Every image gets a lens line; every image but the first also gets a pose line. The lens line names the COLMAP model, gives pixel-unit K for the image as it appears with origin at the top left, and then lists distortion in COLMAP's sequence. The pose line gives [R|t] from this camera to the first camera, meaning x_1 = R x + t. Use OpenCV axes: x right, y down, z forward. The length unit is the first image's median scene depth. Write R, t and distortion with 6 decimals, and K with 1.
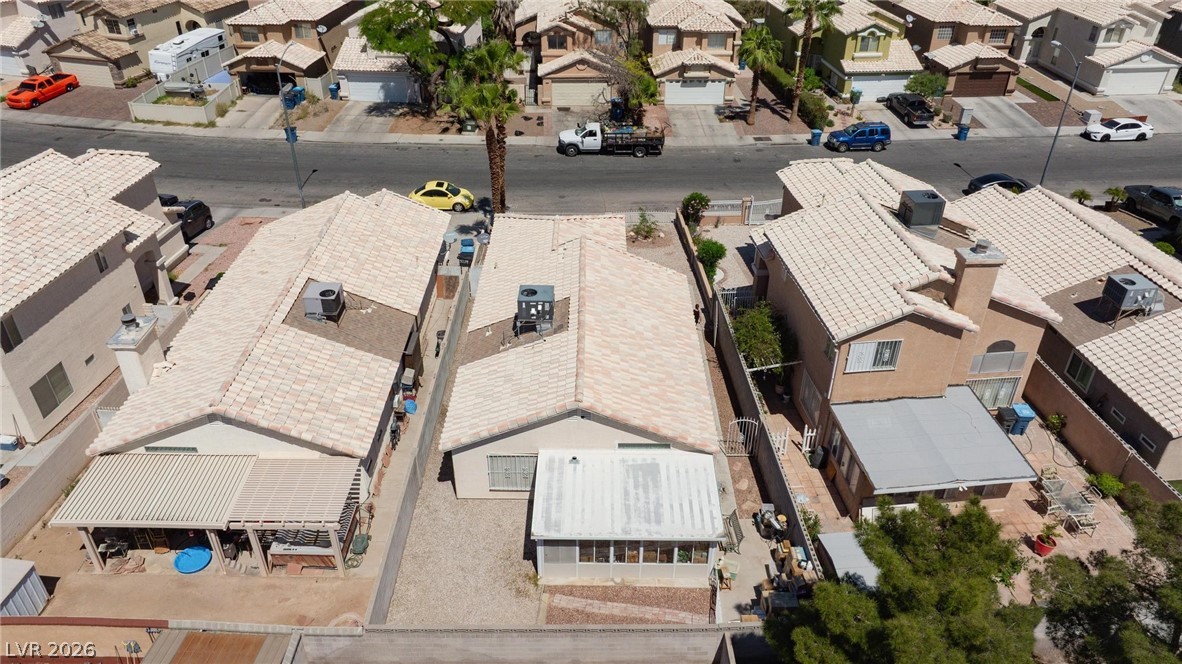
lens RADIAL K [[829.6, 0, 592.7], [0, 829.6, 326.7], [0, 0, 1]] dist [-0.010082, 0.003699]
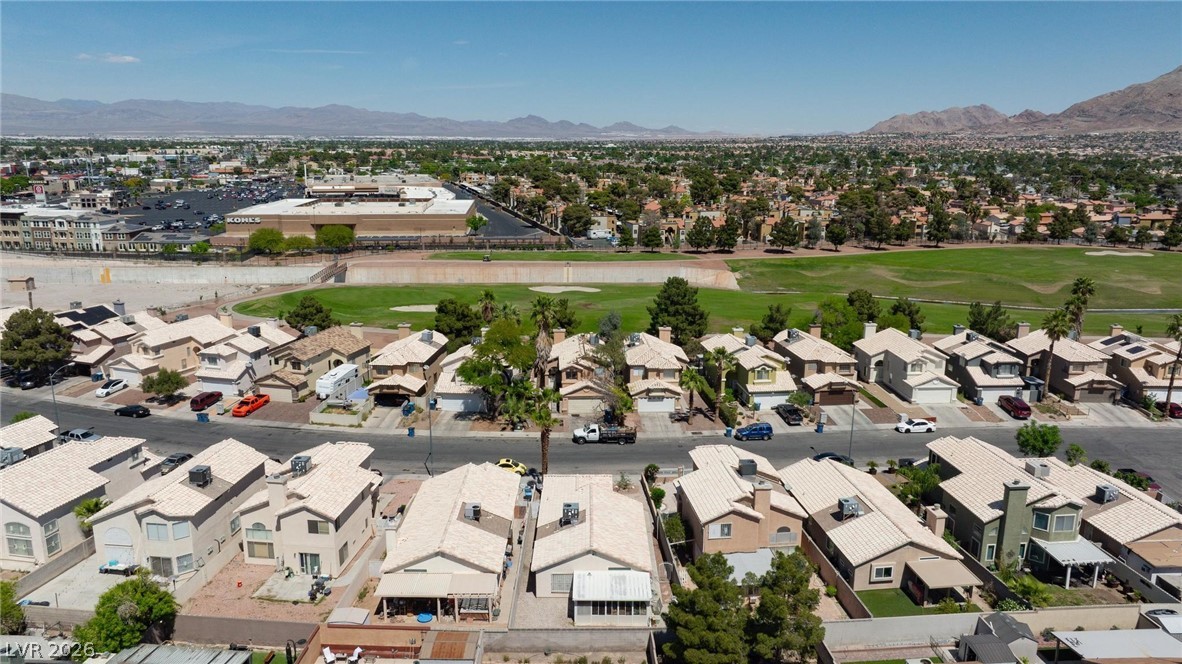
lens RADIAL K [[829.6, 0, 592.7], [0, 829.6, 326.7], [0, 0, 1]] dist [-0.010082, 0.003699]
pose [[0.999976, -0.004565, 0.005162, -0.009621], [0.006032, 0.942050, -0.335417, 0.126547], [-0.003331, 0.335440, 0.942056, -0.627121]]
